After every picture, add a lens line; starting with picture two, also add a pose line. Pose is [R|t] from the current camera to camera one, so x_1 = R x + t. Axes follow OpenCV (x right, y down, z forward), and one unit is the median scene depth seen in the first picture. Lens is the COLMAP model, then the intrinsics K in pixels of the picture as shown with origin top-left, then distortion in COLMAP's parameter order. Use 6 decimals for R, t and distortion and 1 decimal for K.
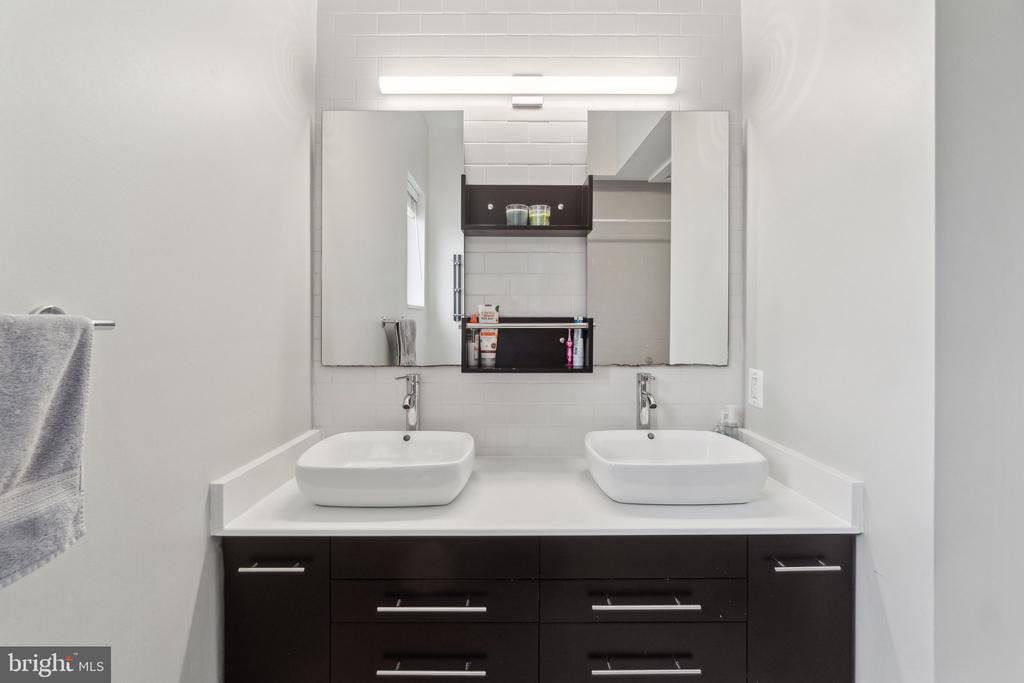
lens RADIAL K [[422.1, 0, 514.1], [0, 422.1, 334.2], [0, 0, 1]] dist [-0.010873, 0.000179]
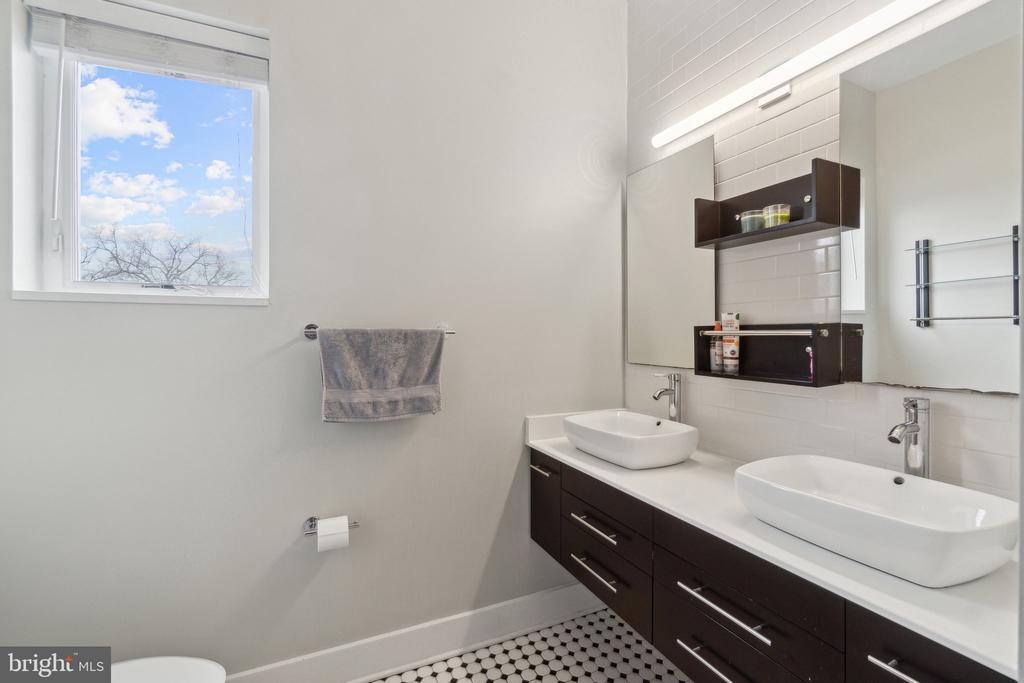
lens RADIAL K [[443.2, 0, 504.8], [0, 443.2, 334.3], [0, 0, 1]] dist [-0.003691, 0.000895]
pose [[0.429610, 0.002699, -0.903011, 0.684513], [-0.019559, 0.999789, -0.006317, 0.000874], [0.902803, 0.020376, 0.429572, 0.035030]]
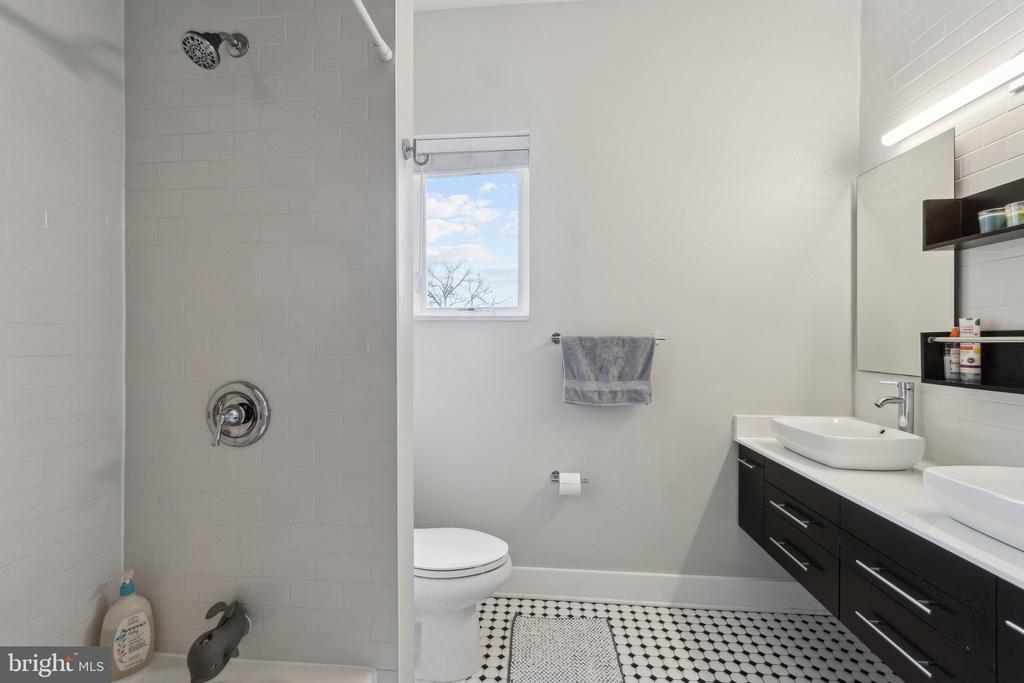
lens RADIAL K [[443.2, 0, 512.9], [0, 443.2, 342.5], [0, 0, 1]] dist [-0.003691, 0.000895]
pose [[-0.056120, 0.007566, -0.998395, 1.014203], [-0.022762, 0.999702, 0.008855, 0.001341], [0.998165, 0.023223, -0.055931, 0.012139]]
